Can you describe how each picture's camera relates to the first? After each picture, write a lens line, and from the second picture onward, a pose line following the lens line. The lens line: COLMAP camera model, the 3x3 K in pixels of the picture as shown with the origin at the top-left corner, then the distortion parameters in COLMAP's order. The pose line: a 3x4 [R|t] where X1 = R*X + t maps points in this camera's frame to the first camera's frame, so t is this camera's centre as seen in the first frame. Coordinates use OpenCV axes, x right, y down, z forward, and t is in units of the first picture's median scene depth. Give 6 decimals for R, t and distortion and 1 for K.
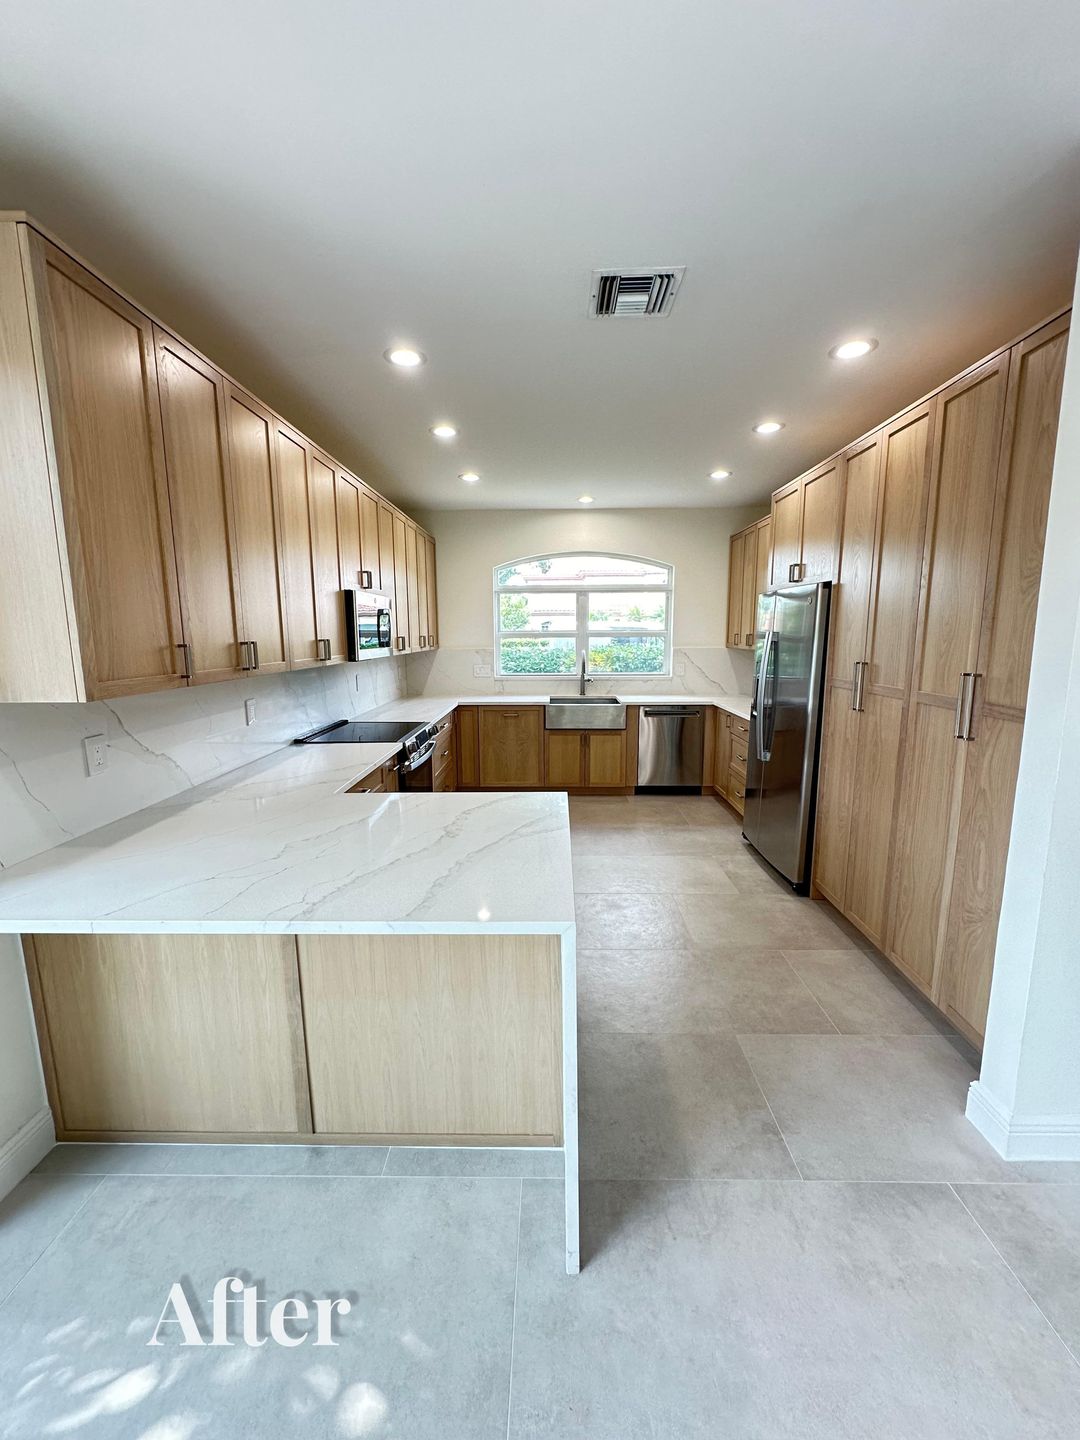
lens RADIAL K [[581.6, 0, 541.9], [0, 581.6, 722.4], [0, 0, 1]] dist [-0.001744, -0.000008]
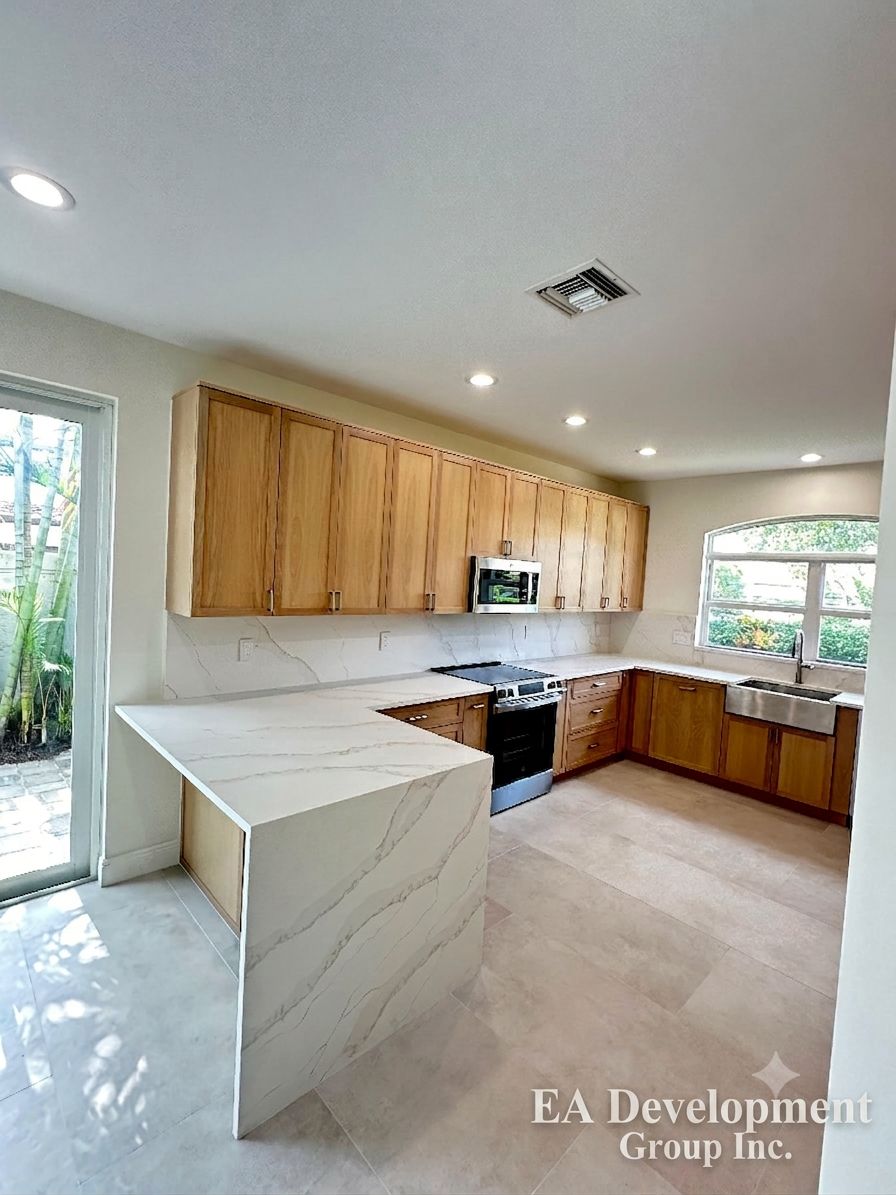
lens RADIAL K [[550.0, 0, 450.8], [0, 550.0, 598.9], [0, 0, 1]] dist [0.005215, 0.000720]
pose [[0.698508, 0.086794, -0.710319, 0.473135], [-0.175288, 0.983130, -0.052245, -0.066080], [0.693801, 0.161004, 0.701938, 0.147214]]
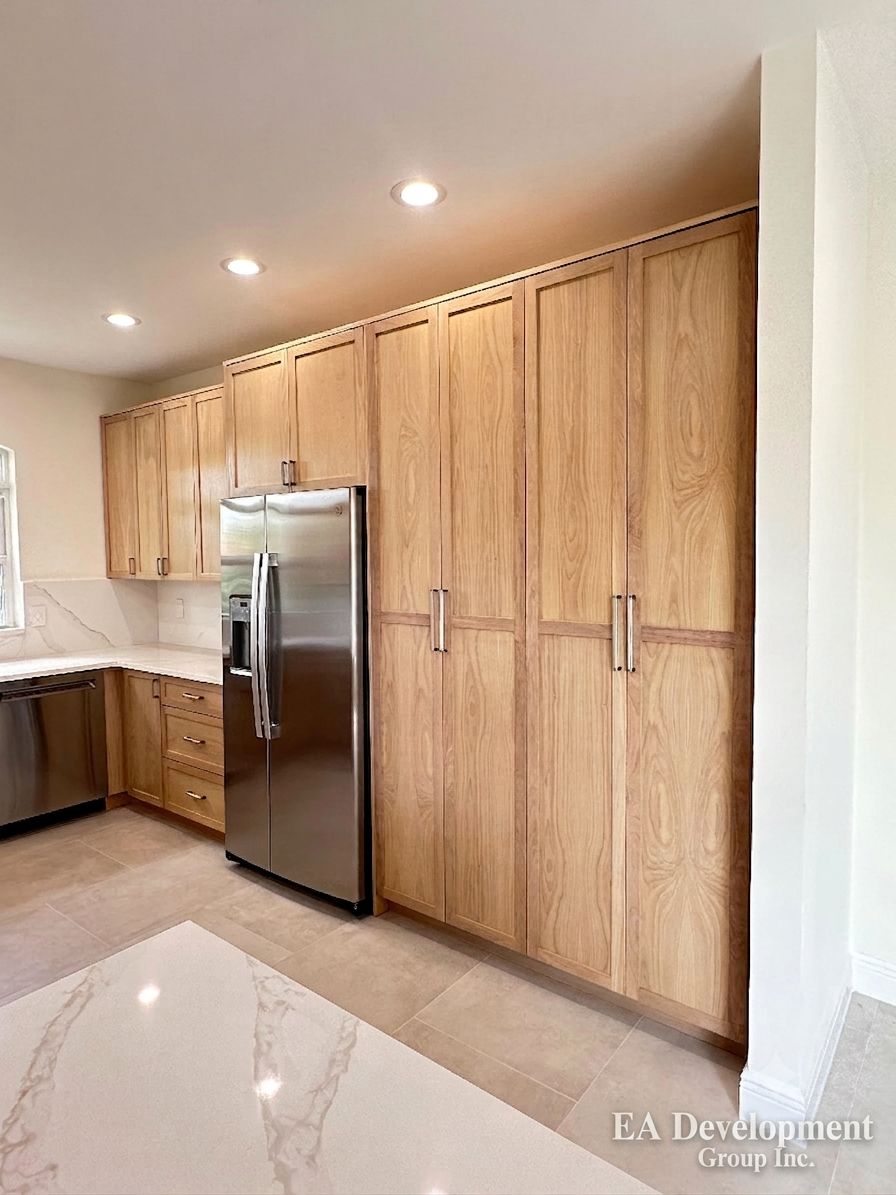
lens RADIAL K [[703.4, 0, 448.6], [0, 703.4, 592.6], [0, 0, 1]] dist [0.001389, -0.003875]
pose [[0.600866, -0.045812, 0.798036, -0.168914], [0.130416, 0.990598, -0.041328, -0.049193], [-0.788639, 0.128909, 0.601191, 0.357572]]
